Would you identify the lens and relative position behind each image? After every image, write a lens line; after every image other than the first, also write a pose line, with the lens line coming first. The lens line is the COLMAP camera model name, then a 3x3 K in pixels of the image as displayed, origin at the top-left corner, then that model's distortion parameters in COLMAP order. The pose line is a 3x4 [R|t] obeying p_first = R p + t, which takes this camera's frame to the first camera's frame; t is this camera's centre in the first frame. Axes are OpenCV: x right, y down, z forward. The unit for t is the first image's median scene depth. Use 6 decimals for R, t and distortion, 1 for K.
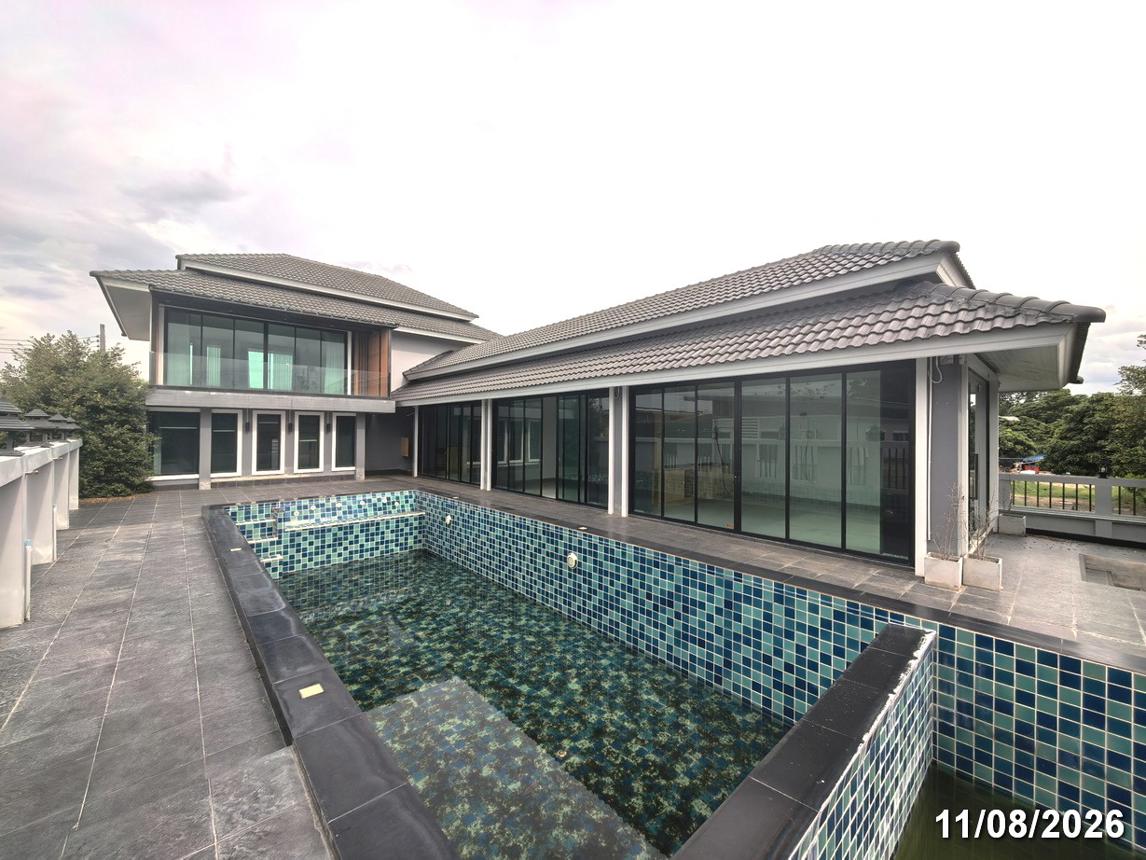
lens RADIAL K [[439.1, 0, 573.0], [0, 439.1, 430.0], [0, 0, 1]] dist [0.001159, 0.000098]
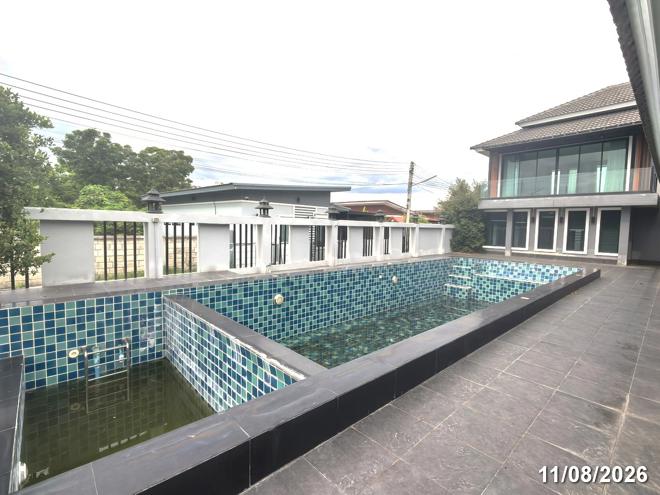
lens RADIAL K [[314.5, 0, 330.0], [0, 314.5, 247.5], [0, 0, 1]] dist [0.000678, 0.000663]
pose [[0.016060, 0.066465, -0.997660, 0.388815], [-0.017645, 0.997652, 0.066180, 0.030631], [0.999715, 0.016541, 0.017195, 0.260905]]
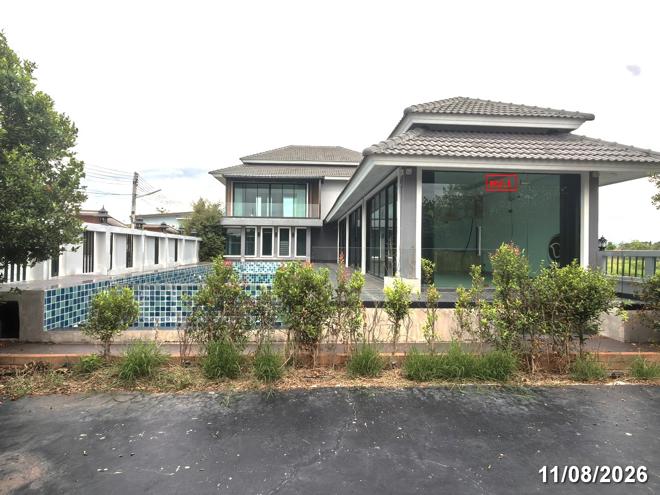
lens RADIAL K [[363.0, 0, 330.0], [0, 363.0, 247.5], [0, 0, 1]] dist [-0.001385, 0.000158]
pose [[0.787605, 0.002904, -0.616174, 0.632210], [-0.005570, 0.999982, -0.002406, 0.060557], [0.616155, 0.005327, 0.787607, -0.177009]]
